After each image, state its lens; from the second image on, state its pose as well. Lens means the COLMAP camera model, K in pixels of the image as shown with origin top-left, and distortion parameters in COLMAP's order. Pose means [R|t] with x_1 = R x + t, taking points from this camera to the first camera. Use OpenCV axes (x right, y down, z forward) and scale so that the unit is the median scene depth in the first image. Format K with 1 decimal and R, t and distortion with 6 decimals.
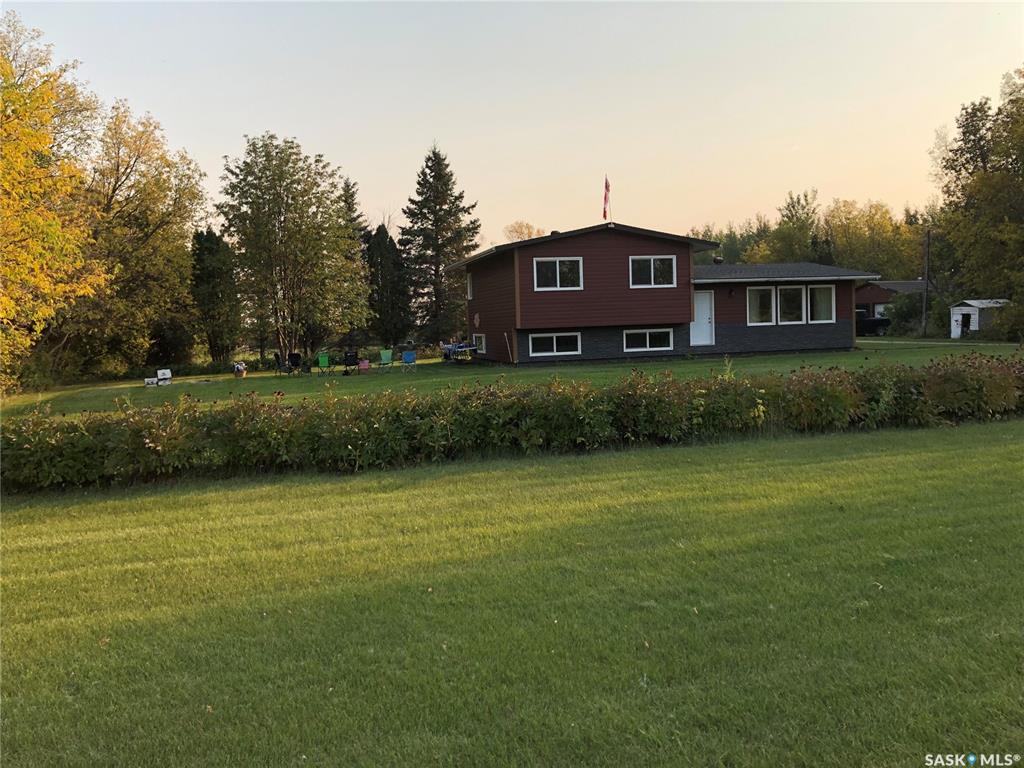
lens RADIAL K [[846.2, 0, 512.0], [0, 846.2, 384.0], [0, 0, 1]] dist [0.073762, -0.100785]
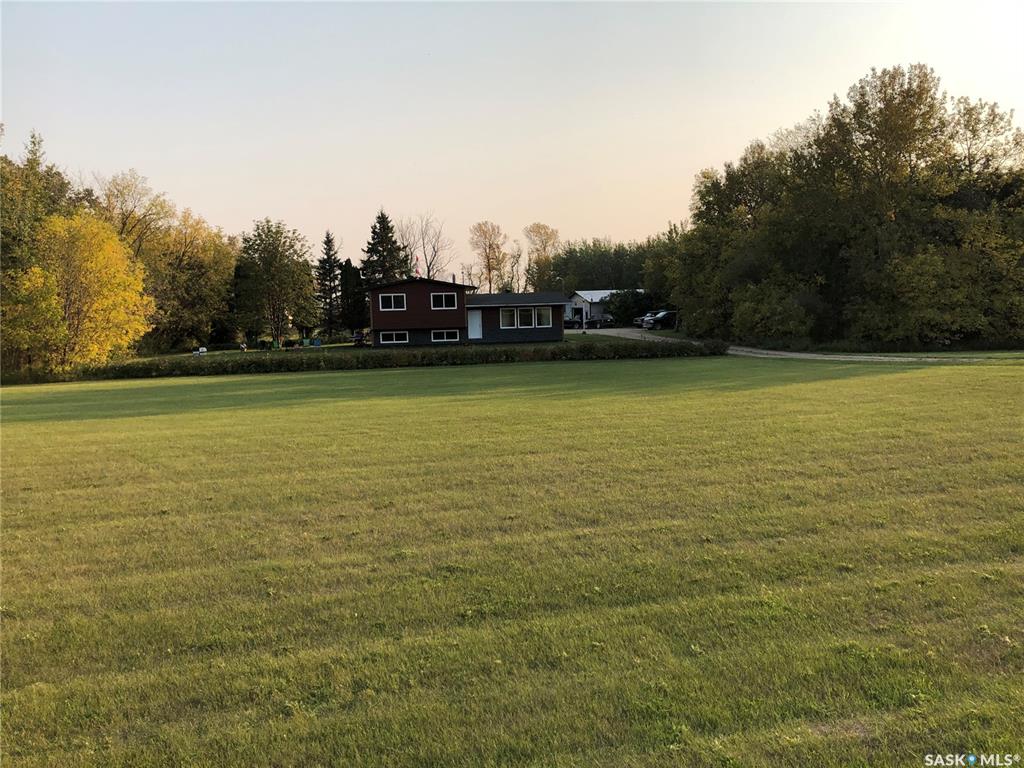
lens RADIAL K [[846.2, 0, 512.0], [0, 846.2, 384.0], [0, 0, 1]] dist [0.073762, -0.100785]
pose [[0.993175, 0.018810, -0.115107, 0.441846], [-0.015443, 0.999428, 0.030077, -0.001498], [0.115607, -0.028094, 0.992898, -0.742887]]
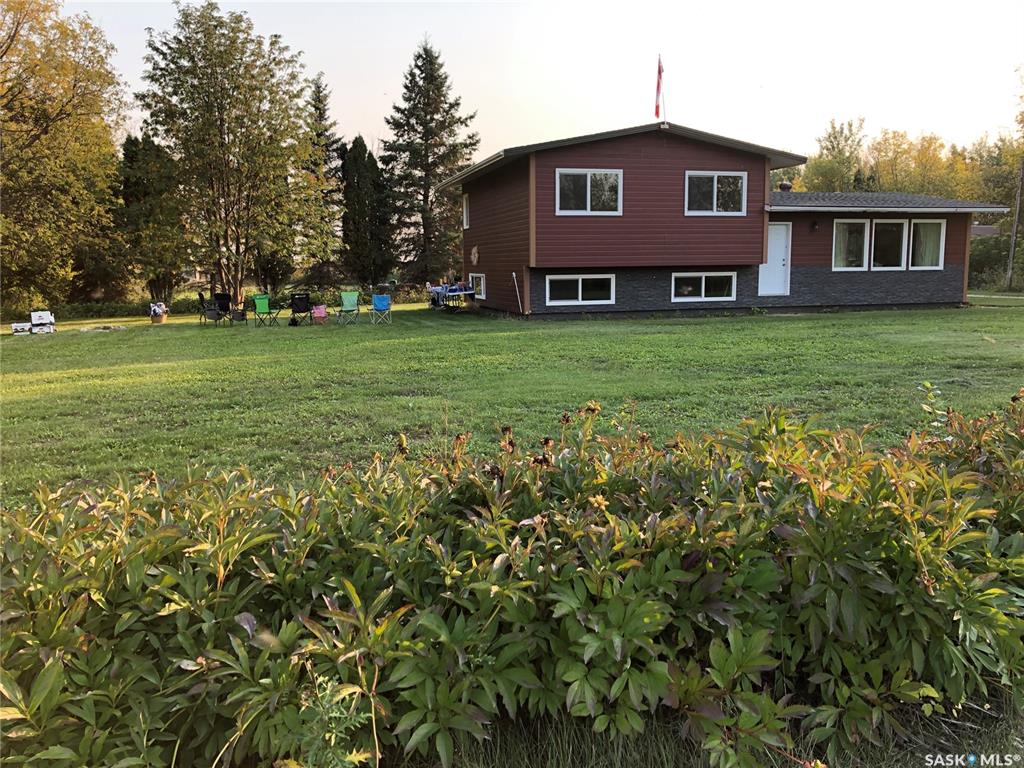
lens RADIAL K [[846.2, 0, 512.0], [0, 846.2, 384.0], [0, 0, 1]] dist [0.073762, -0.100785]
pose [[0.999658, 0.023893, 0.010632, -0.011828], [-0.024553, 0.997449, 0.067026, -0.010305], [-0.009003, -0.067264, 0.997695, 0.204140]]
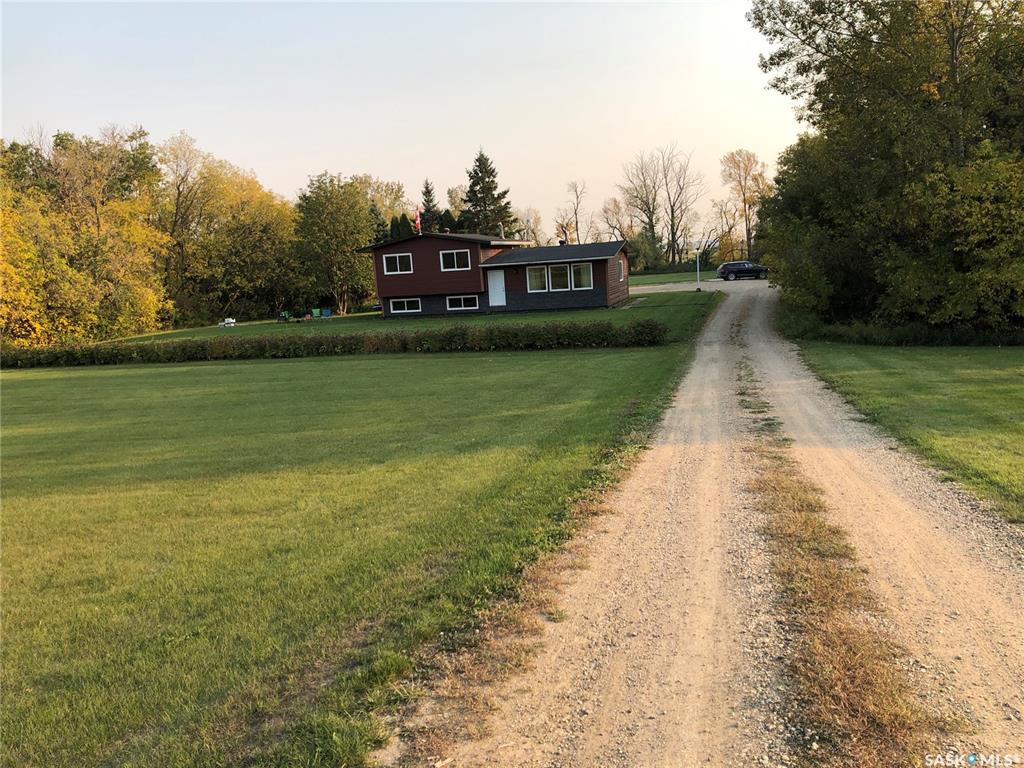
lens RADIAL K [[846.2, 0, 512.0], [0, 846.2, 384.0], [0, 0, 1]] dist [0.073762, -0.100785]
pose [[0.865438, 0.051924, -0.498318, 0.853533], [-0.000889, 0.994773, 0.102110, -0.051161], [0.501015, -0.087927, 0.860960, -0.270038]]
